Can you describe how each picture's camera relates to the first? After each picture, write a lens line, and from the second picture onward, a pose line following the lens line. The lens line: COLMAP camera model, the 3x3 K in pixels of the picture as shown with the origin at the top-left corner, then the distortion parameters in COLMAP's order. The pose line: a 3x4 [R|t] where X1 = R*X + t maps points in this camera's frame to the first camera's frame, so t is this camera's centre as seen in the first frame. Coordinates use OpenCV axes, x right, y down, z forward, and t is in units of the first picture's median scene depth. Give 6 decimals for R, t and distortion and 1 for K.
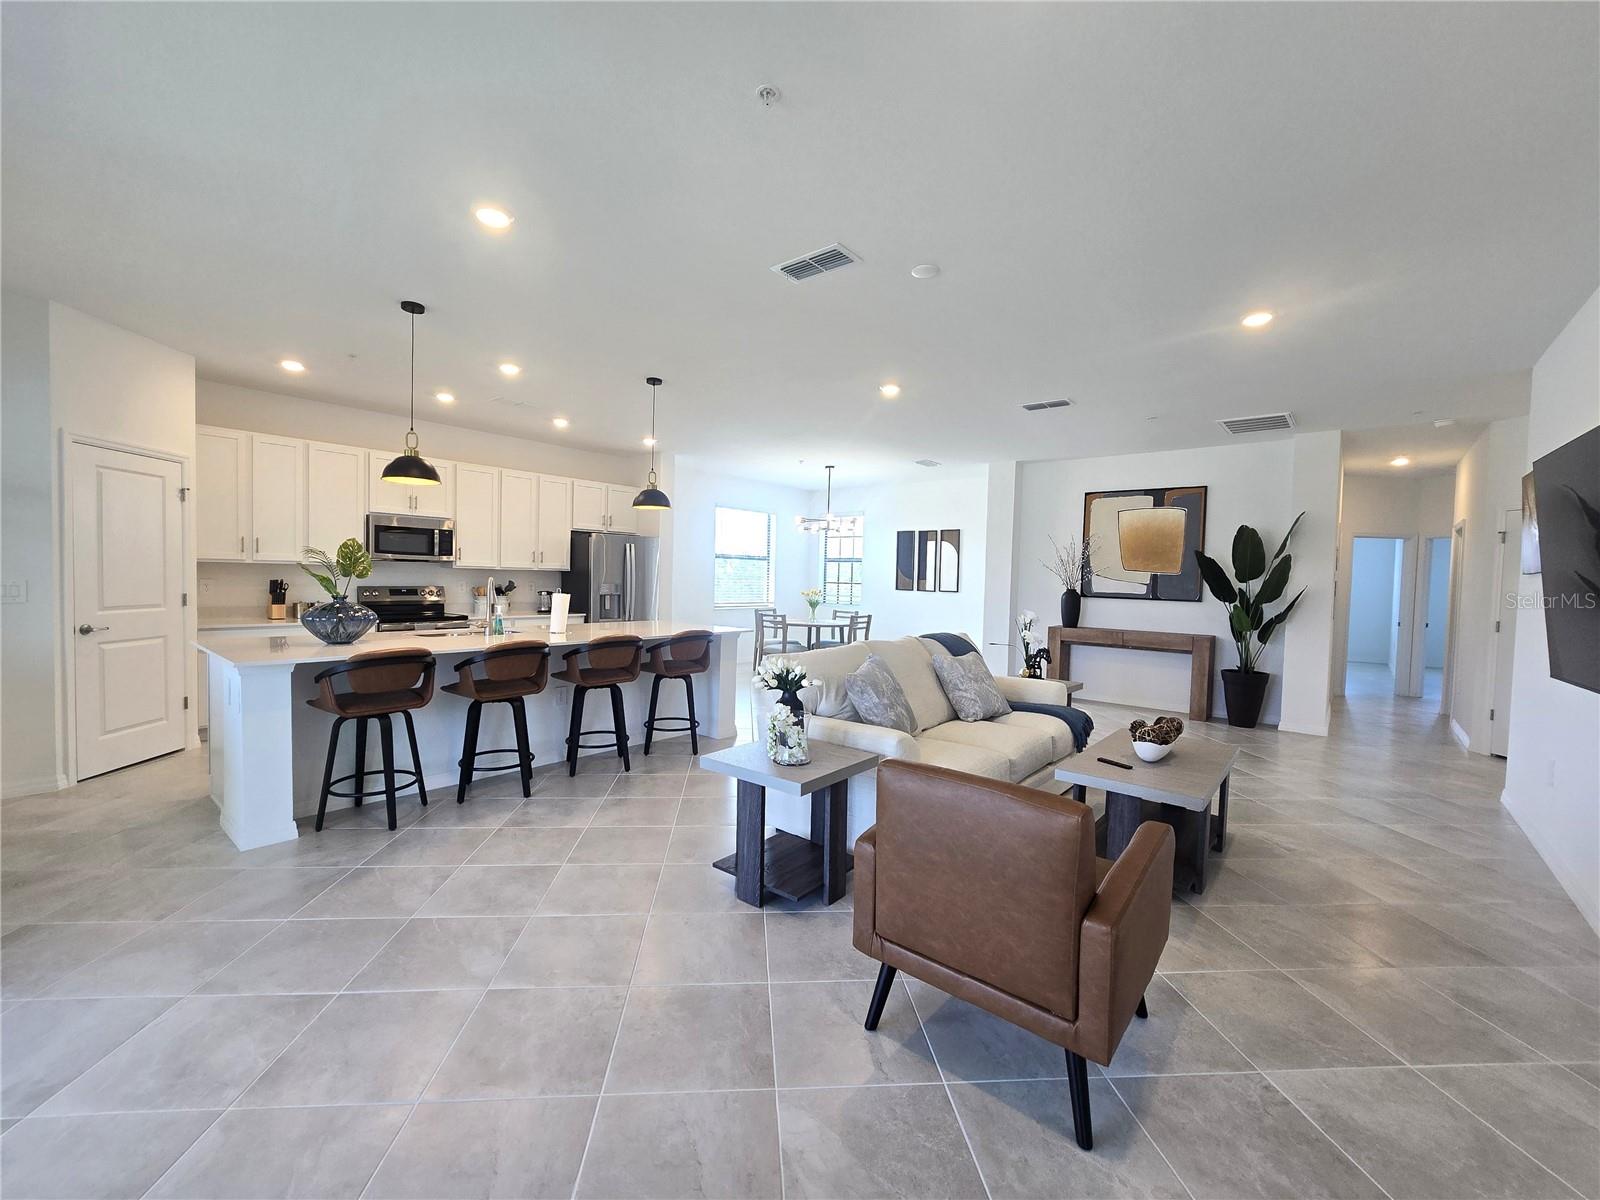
lens RADIAL K [[657.5, 0, 790.4], [0, 657.5, 603.6], [0, 0, 1]] dist [-0.009072, 0.003533]
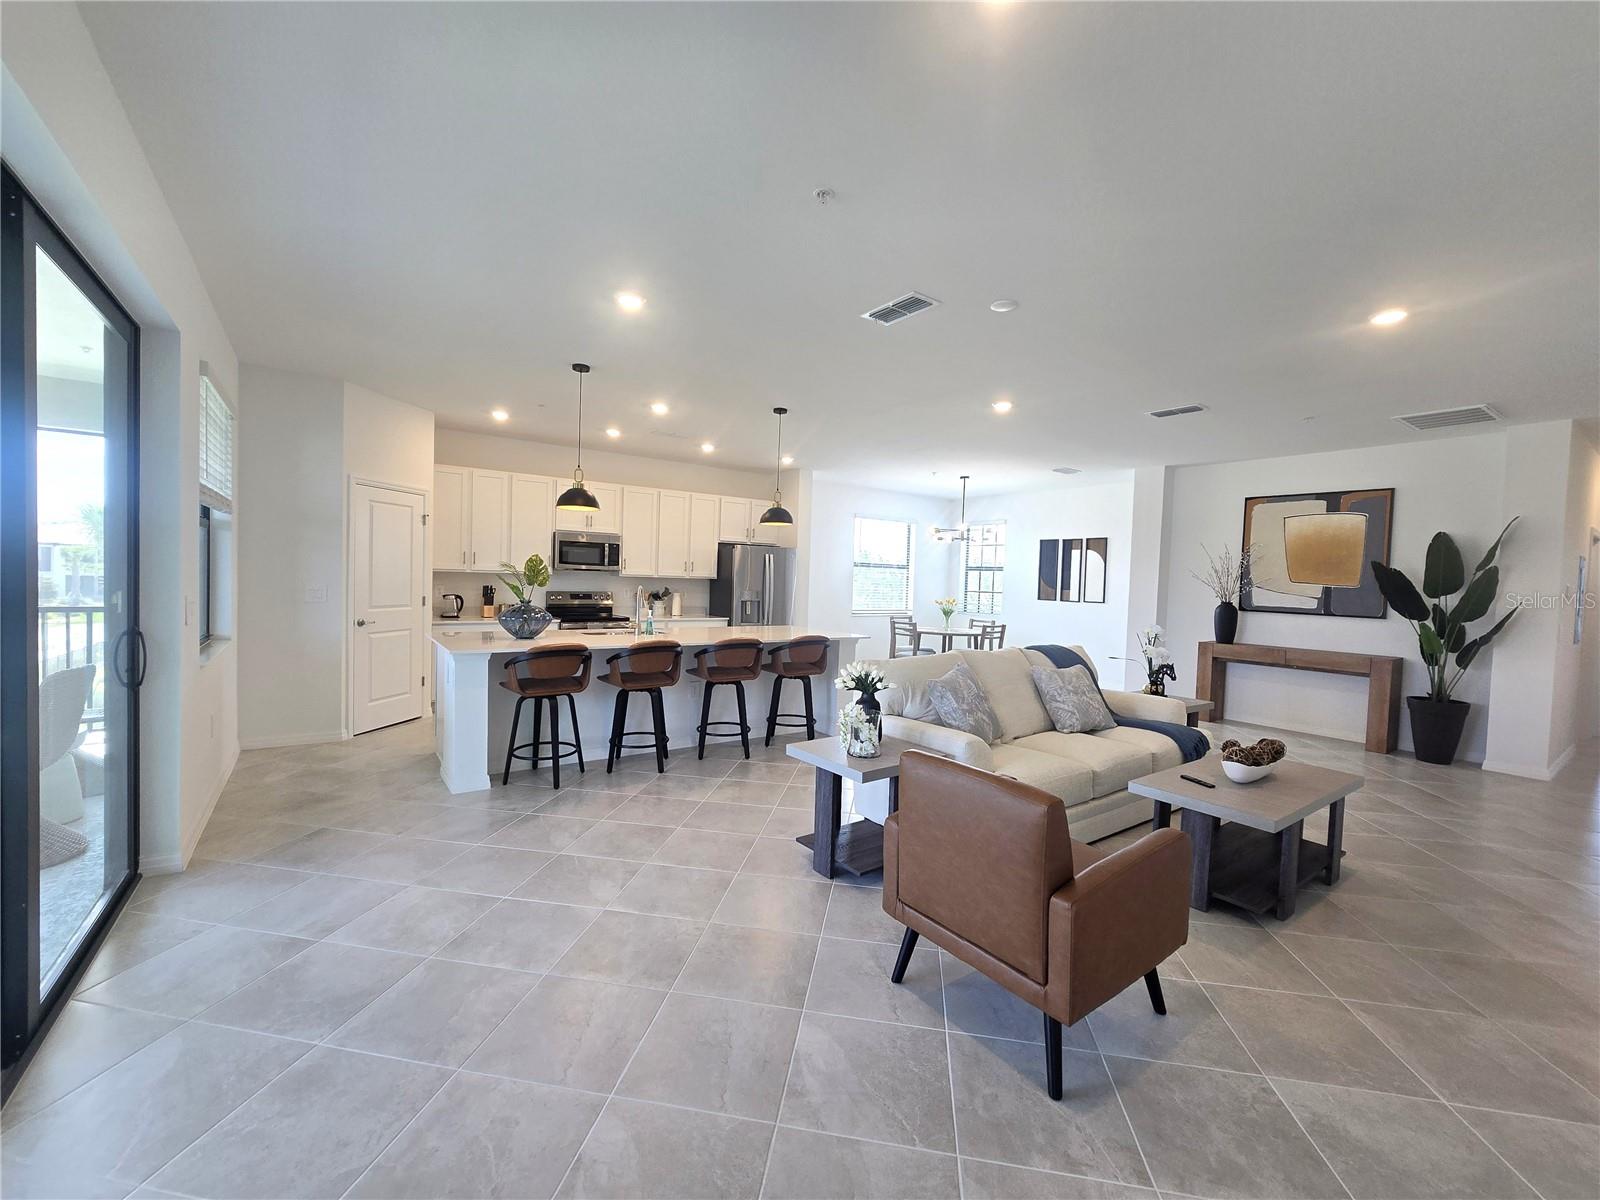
lens RADIAL K [[657.5, 0, 790.4], [0, 657.5, 603.6], [0, 0, 1]] dist [-0.009072, 0.003533]
pose [[0.969620, 0.015353, -0.244136, 0.079030], [-0.017288, 0.999834, -0.005784, -0.005289], [0.244006, 0.009829, 0.969724, -0.067904]]
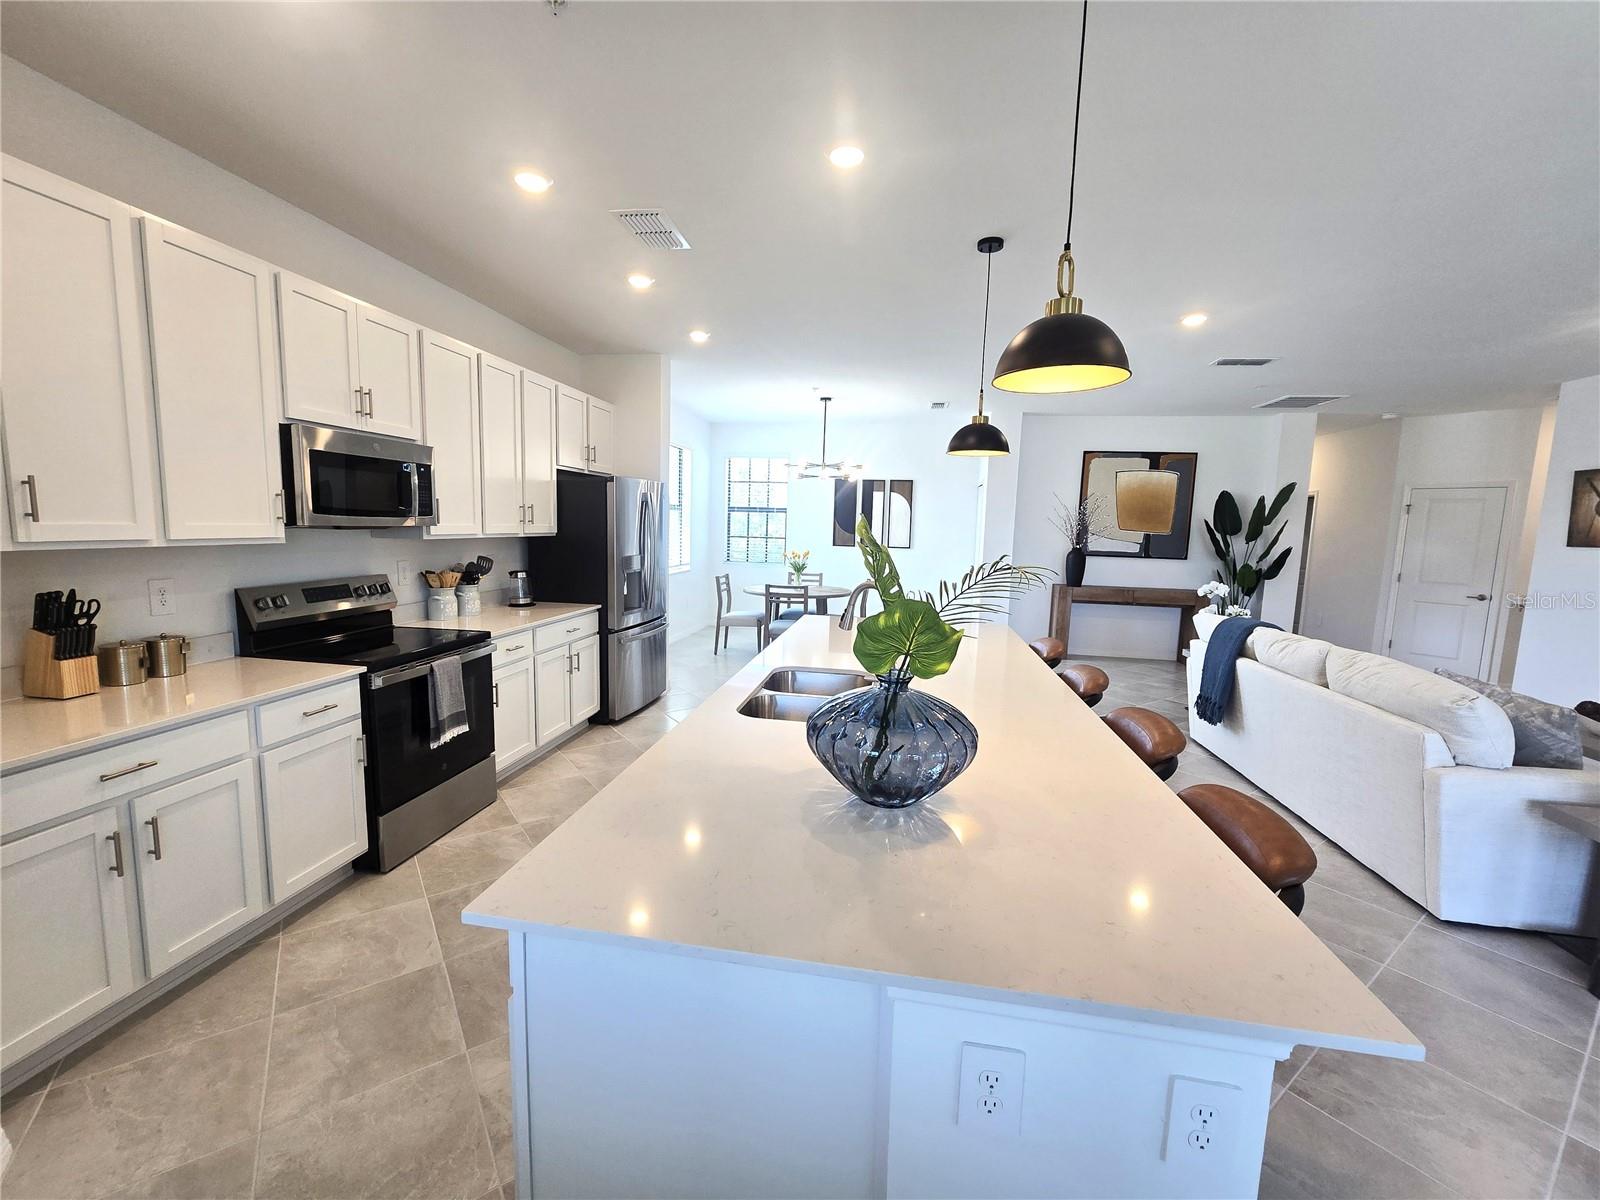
lens RADIAL K [[657.5, 0, 790.4], [0, 657.5, 603.6], [0, 0, 1]] dist [-0.009072, 0.003533]
pose [[0.857484, -0.064327, 0.510474, -0.648645], [0.014339, 0.994756, 0.101267, -0.063447], [-0.514311, -0.079515, 0.853909, 0.500278]]
